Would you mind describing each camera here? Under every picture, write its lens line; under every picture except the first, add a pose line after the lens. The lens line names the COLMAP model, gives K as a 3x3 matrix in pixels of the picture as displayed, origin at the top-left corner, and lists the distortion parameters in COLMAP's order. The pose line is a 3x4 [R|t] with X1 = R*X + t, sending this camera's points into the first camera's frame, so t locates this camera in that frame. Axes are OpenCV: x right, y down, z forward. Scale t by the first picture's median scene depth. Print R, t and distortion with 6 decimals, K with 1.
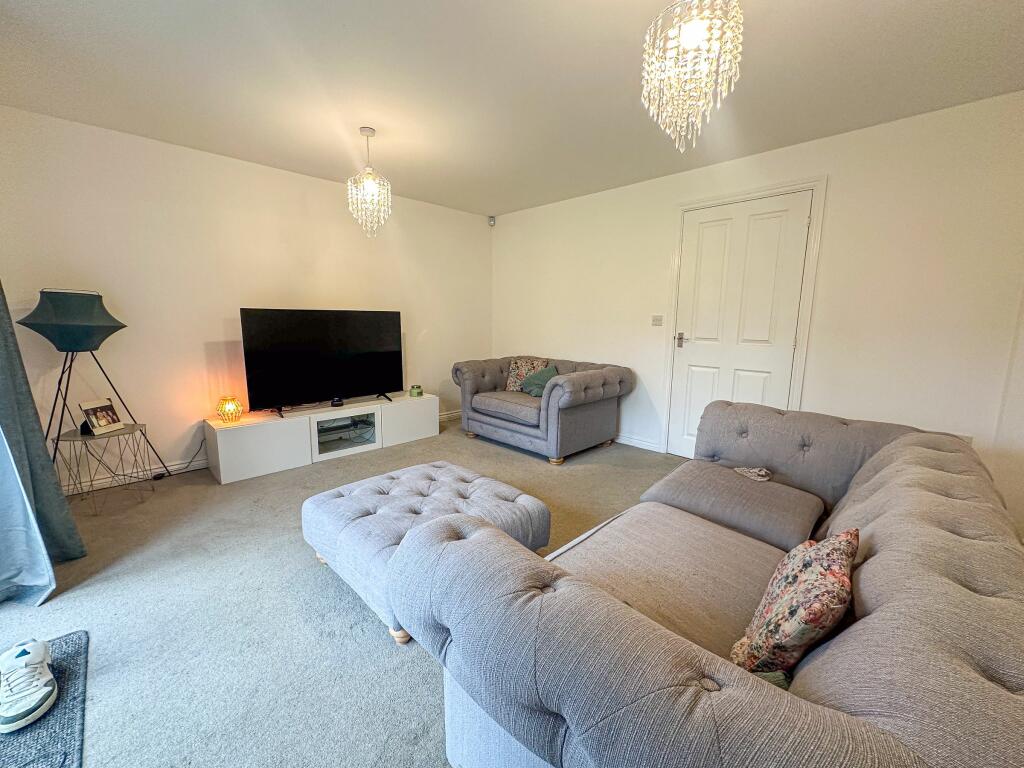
lens RADIAL K [[414.1, 0, 512.0], [0, 414.1, 384.0], [0, 0, 1]] dist [-0.000203, 0.000073]
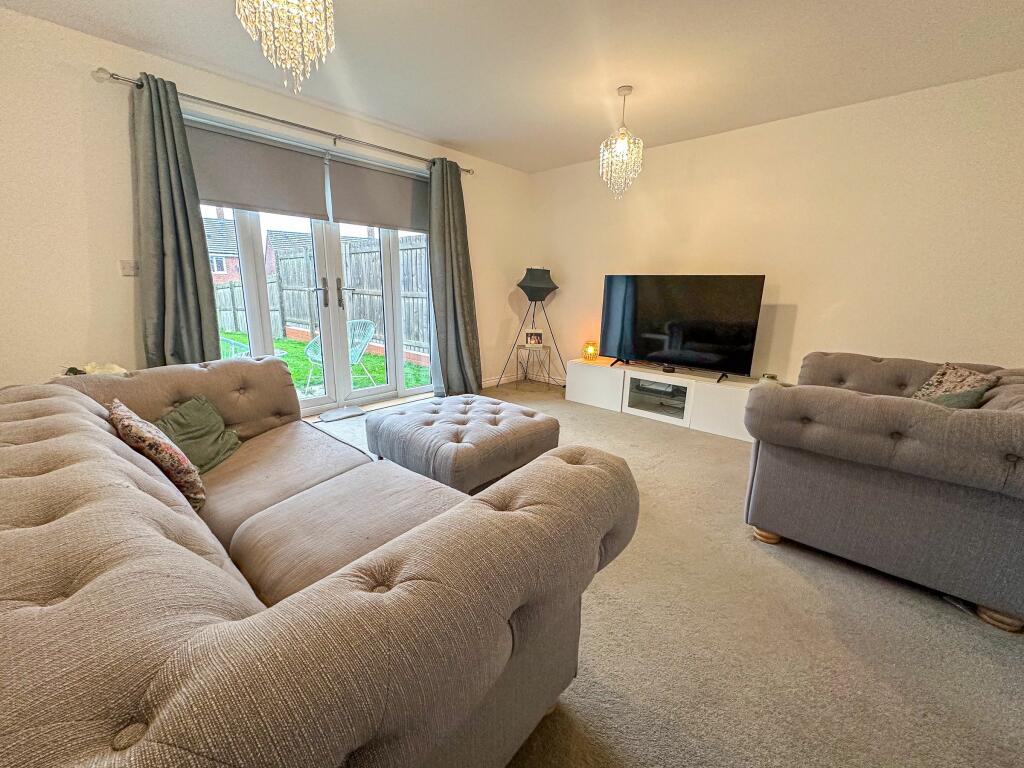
lens RADIAL K [[414.1, 0, 512.0], [0, 414.1, 384.0], [0, 0, 1]] dist [-0.000203, 0.000073]
pose [[0.051791, 0.215376, -0.975157, 0.652714], [-0.179688, 0.962541, 0.203047, -0.065720], [0.982359, 0.164708, 0.088551, 0.645116]]
